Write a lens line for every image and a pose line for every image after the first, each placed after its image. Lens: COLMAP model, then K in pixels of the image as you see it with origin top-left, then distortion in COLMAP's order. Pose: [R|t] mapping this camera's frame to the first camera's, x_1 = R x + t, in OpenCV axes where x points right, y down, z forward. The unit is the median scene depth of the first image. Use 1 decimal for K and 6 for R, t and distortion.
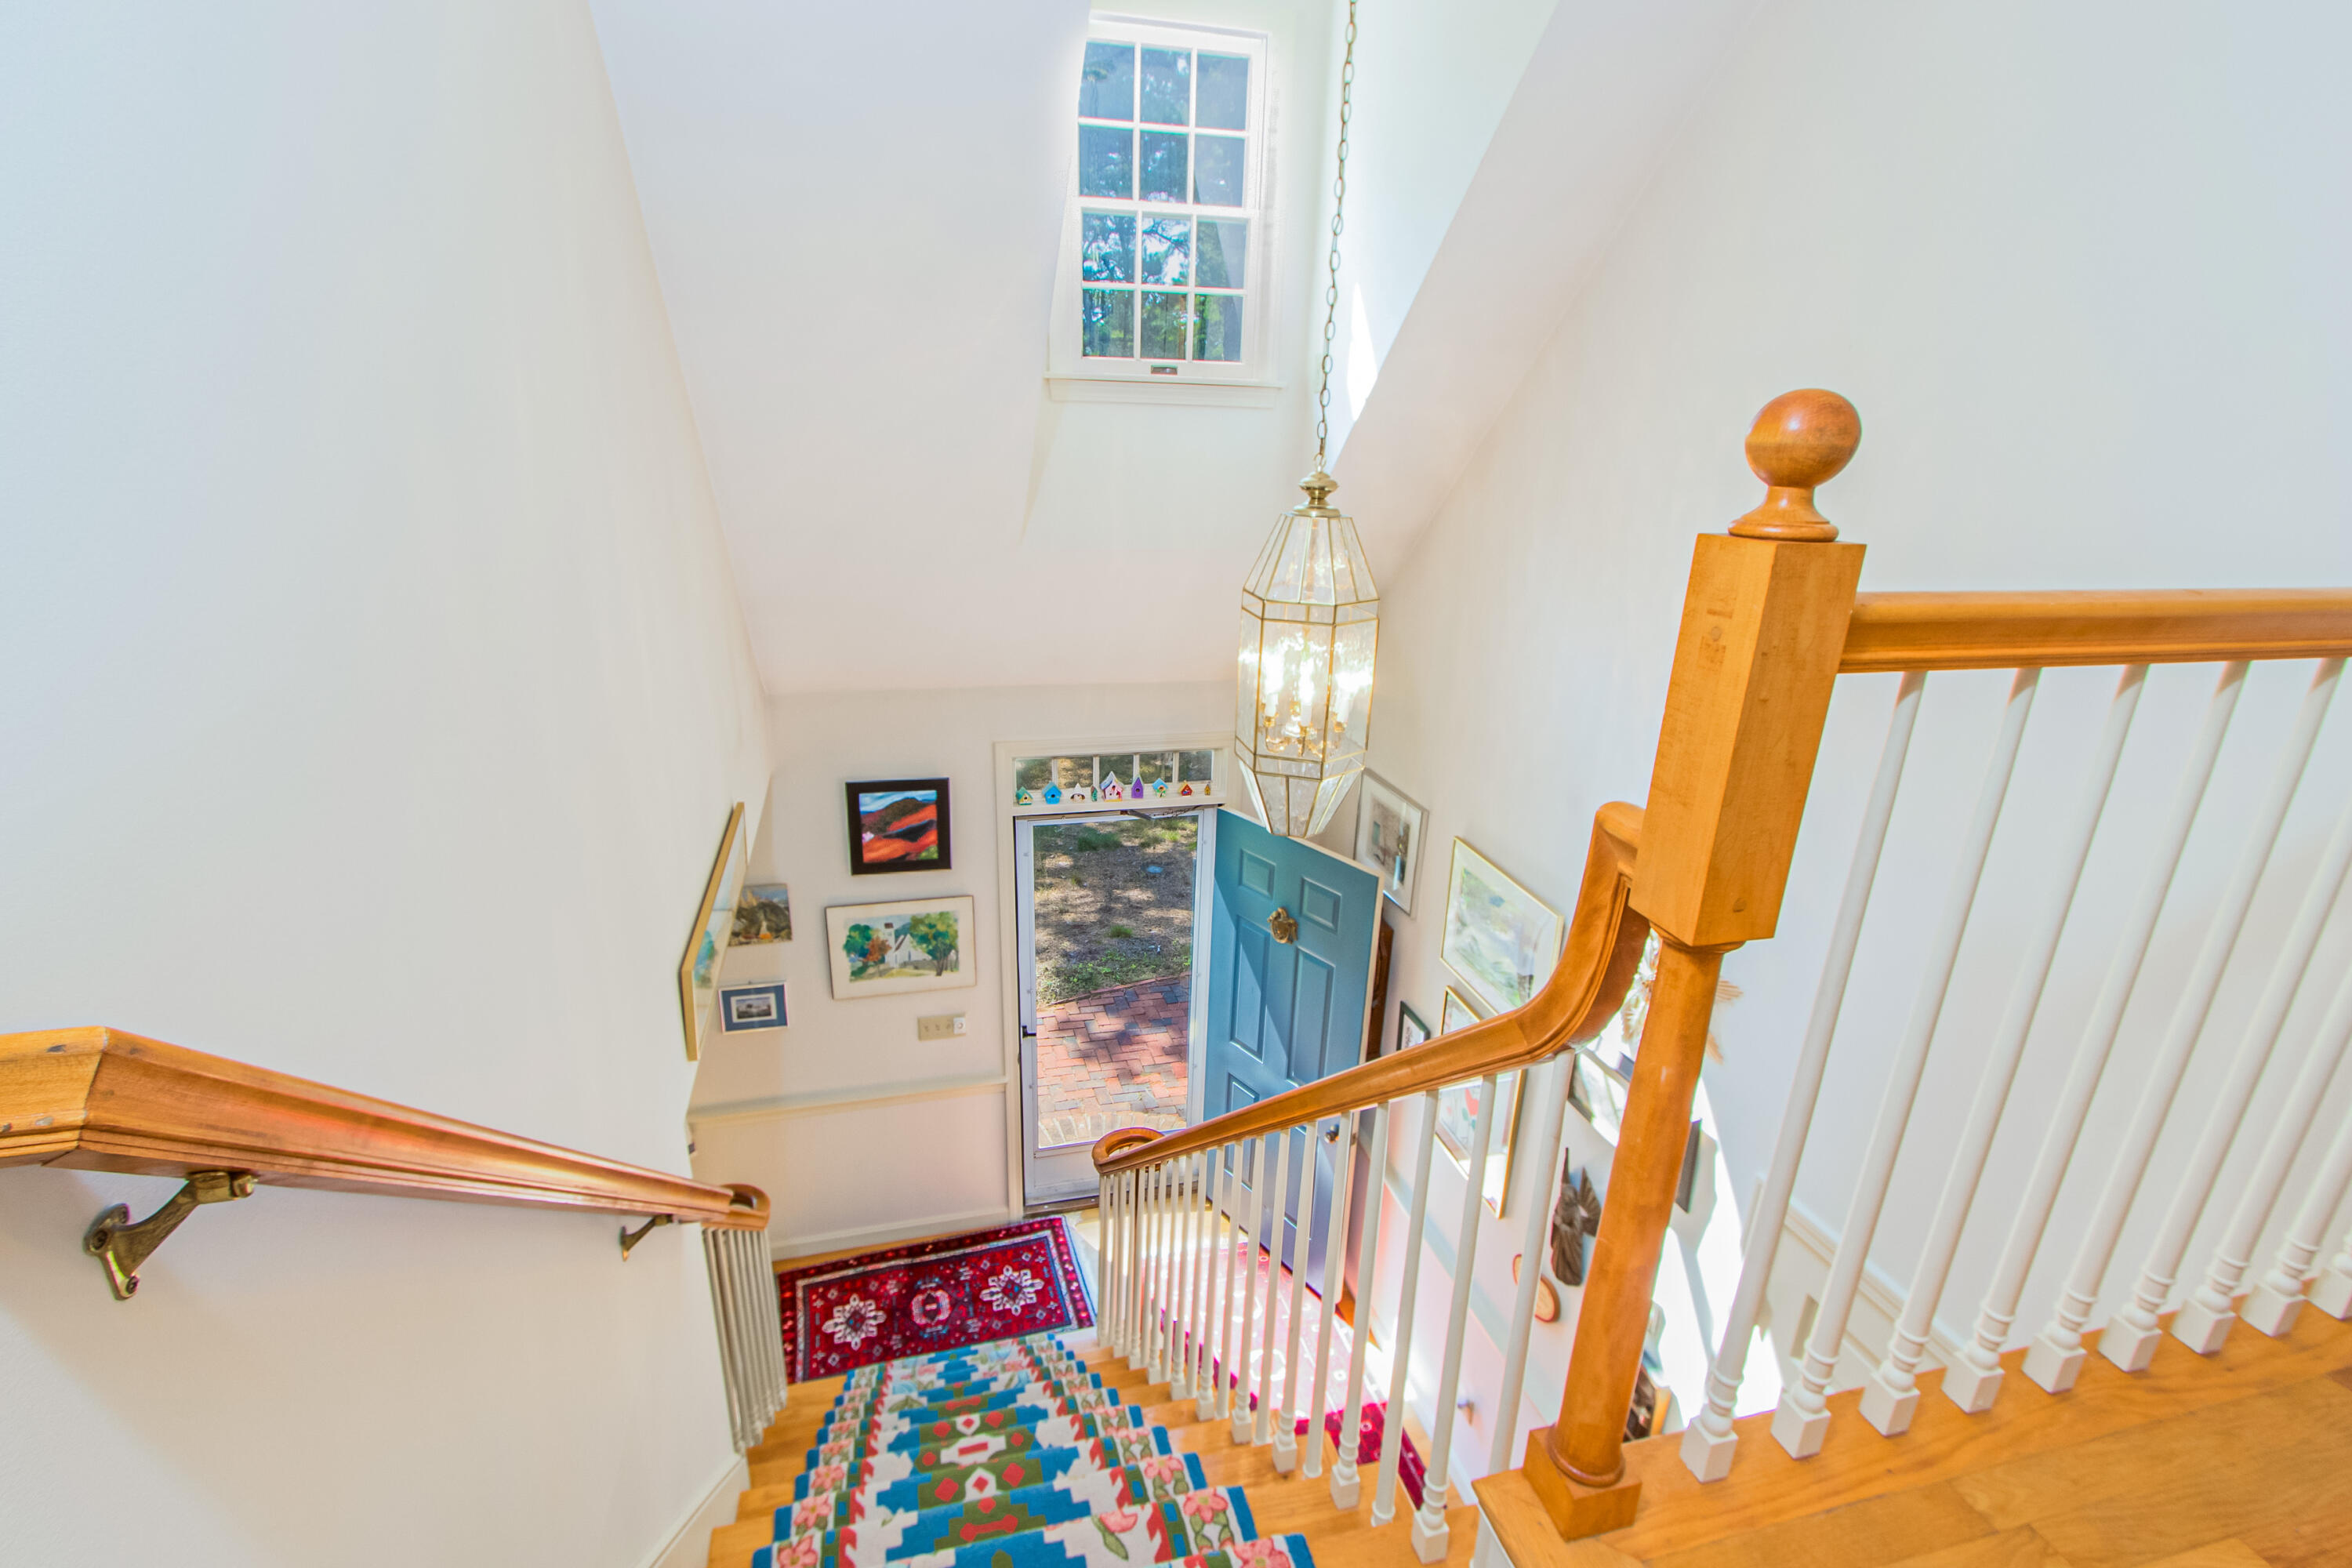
lens RADIAL K [[1103.1, 0, 1176.5], [0, 1103.1, 788.7], [0, 0, 1]] dist [0.004799, -0.003650]
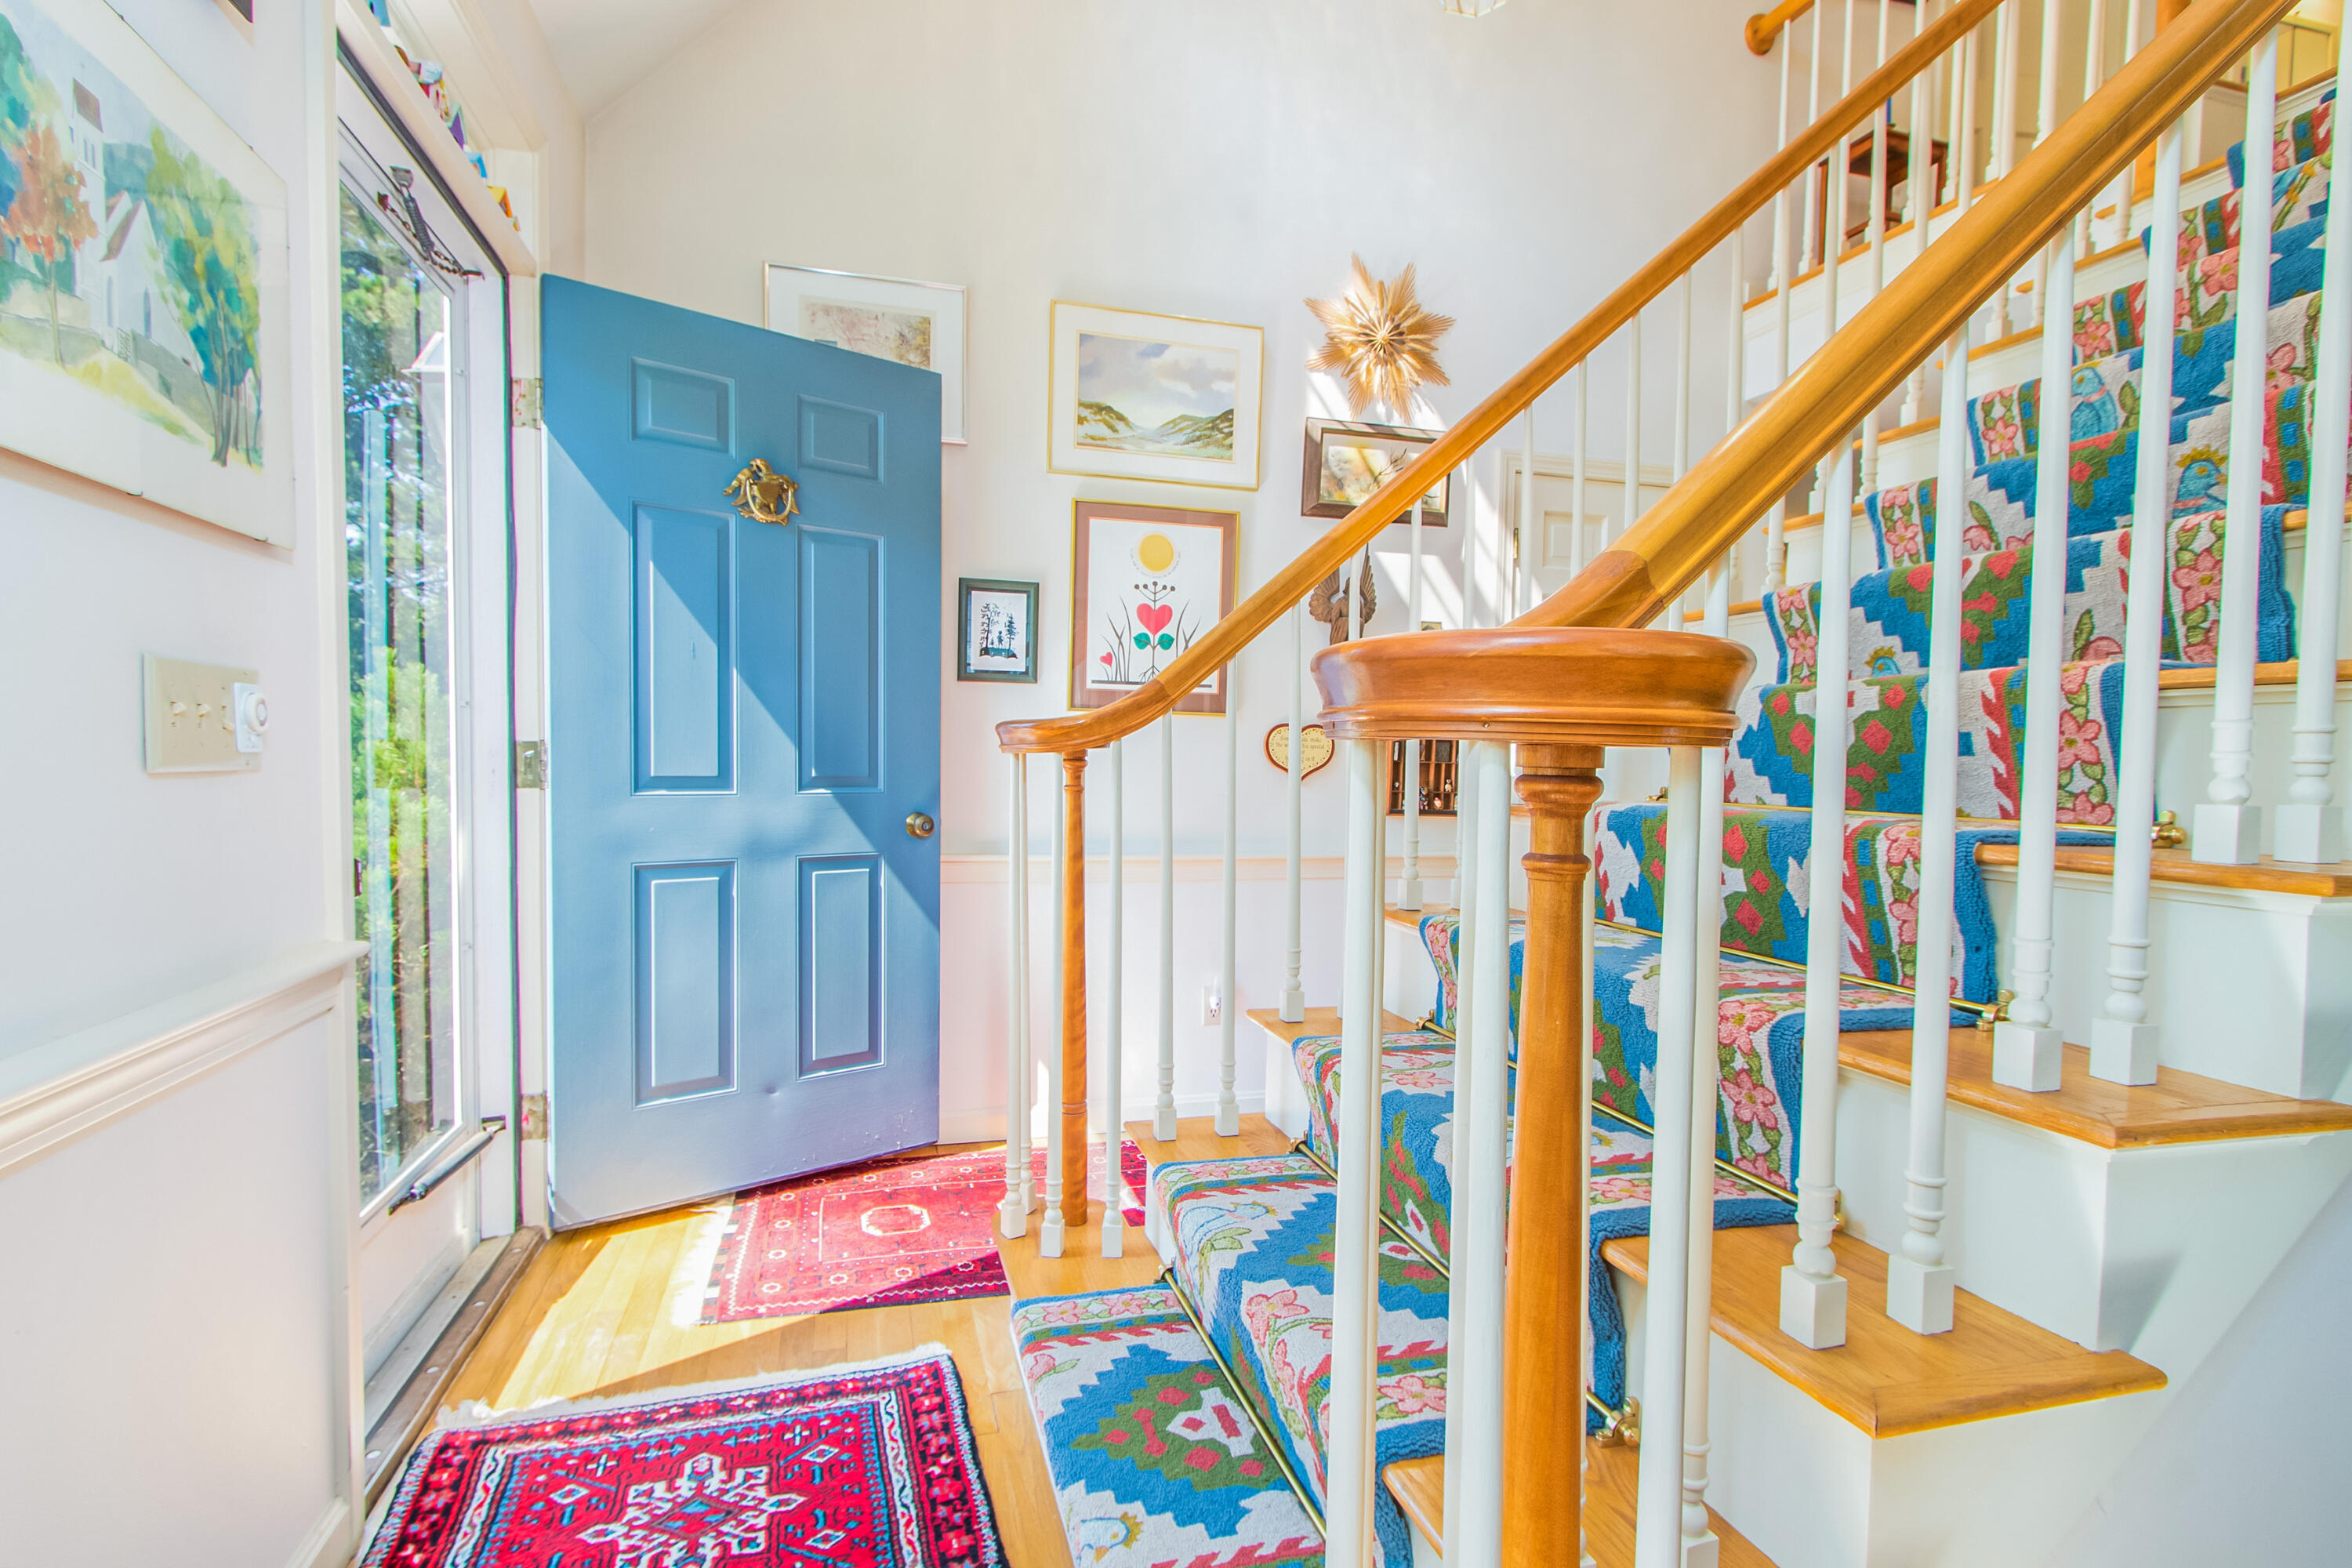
lens RADIAL K [[1103.1, 0, 1174.9], [0, 1103.1, 793.8], [0, 0, 1]] dist [0.004799, -0.003650]
pose [[-0.030077, -0.060118, 0.997738, -0.461266], [0.320411, 0.944935, 0.066595, 0.285958], [-0.946801, 0.321689, -0.009158, 0.819069]]
